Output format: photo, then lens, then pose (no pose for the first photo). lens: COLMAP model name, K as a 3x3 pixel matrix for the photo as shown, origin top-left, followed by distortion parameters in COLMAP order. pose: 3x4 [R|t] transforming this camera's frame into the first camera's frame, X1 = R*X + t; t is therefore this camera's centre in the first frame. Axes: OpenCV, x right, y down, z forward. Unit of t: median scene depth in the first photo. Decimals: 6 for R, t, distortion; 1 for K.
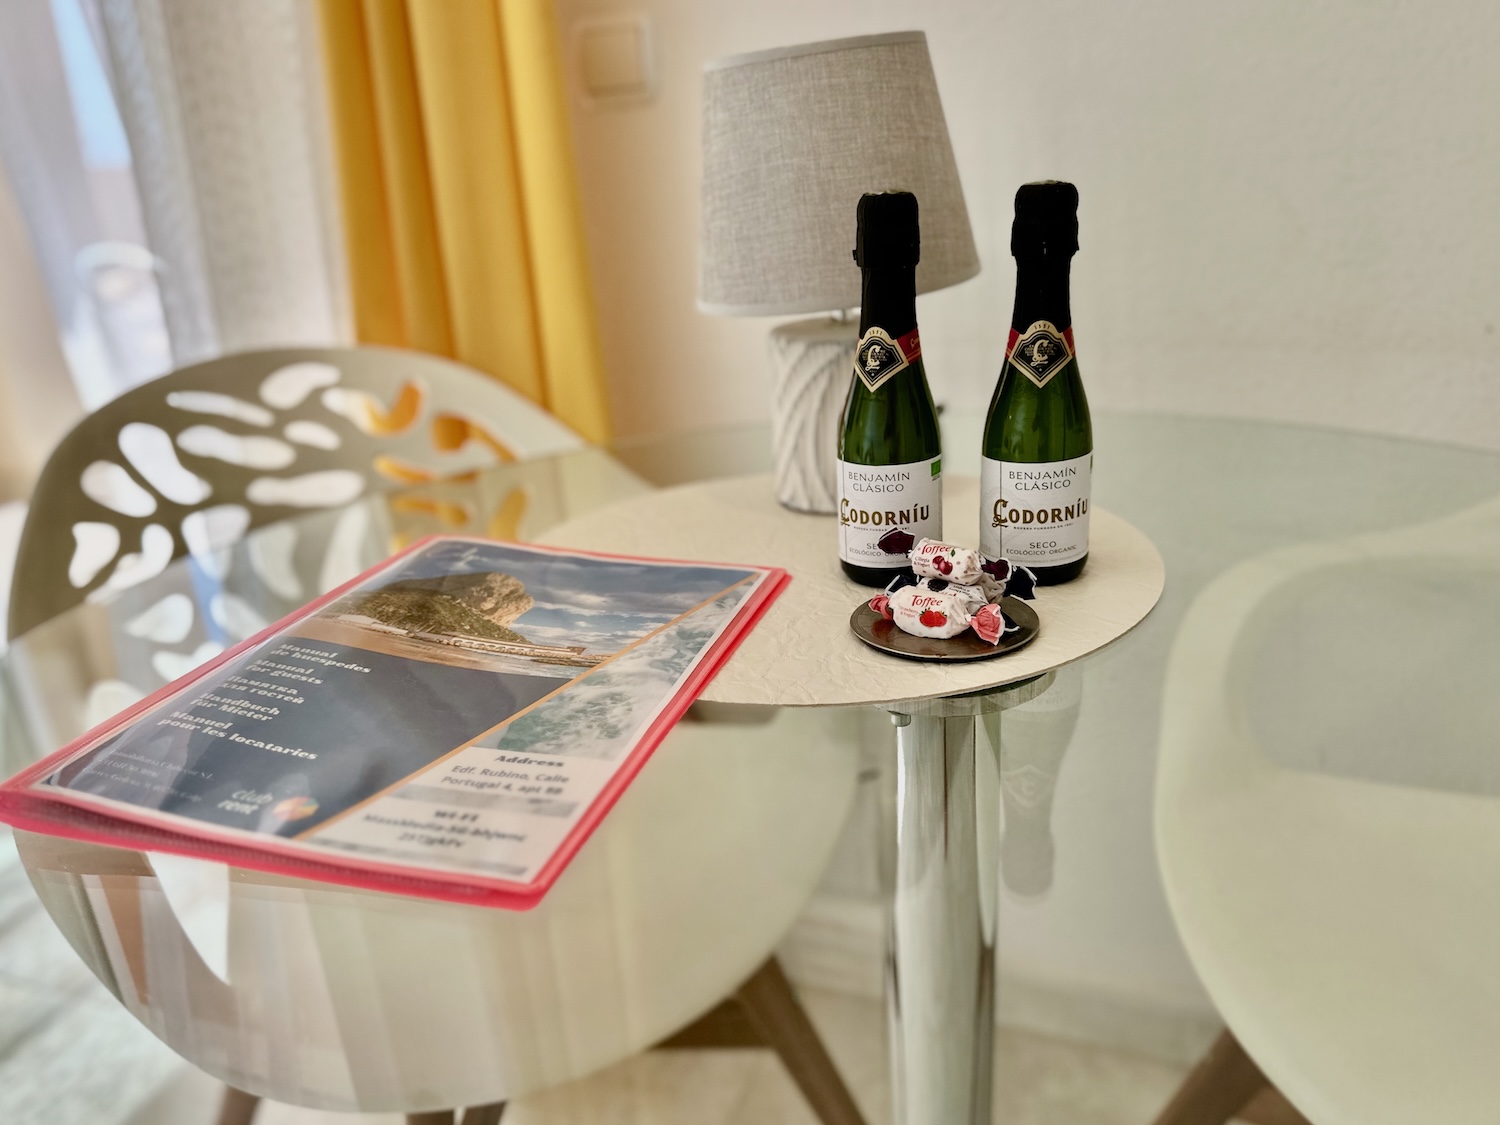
lens RADIAL K [[783.1, 0, 750.0], [0, 783.1, 562.5], [0, 0, 1]] dist [0.002939, 0.000153]
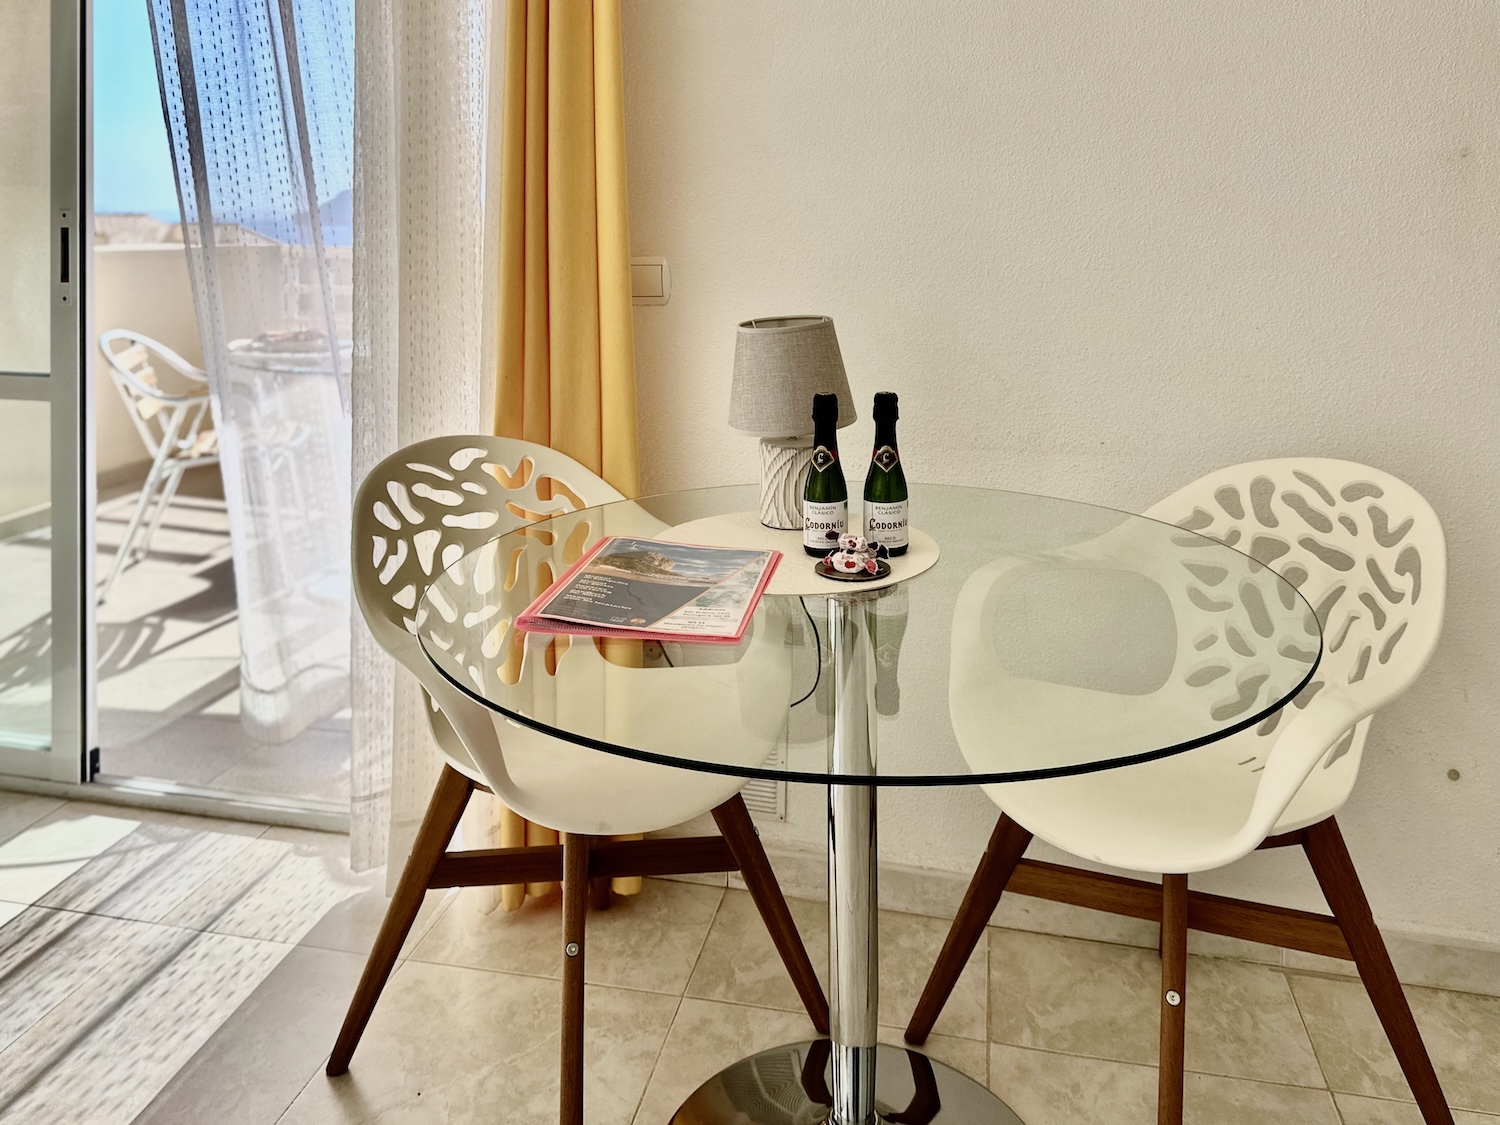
lens RADIAL K [[1153.1, 0, 750.0], [0, 1153.1, 562.5], [0, 0, 1]] dist [-0.001234, -0.000750]
pose [[0.964736, 0.002021, 0.263213, -0.934388], [0.030688, 0.992288, -0.120098, 0.449895], [-0.261425, 0.123940, 0.957233, -2.173844]]
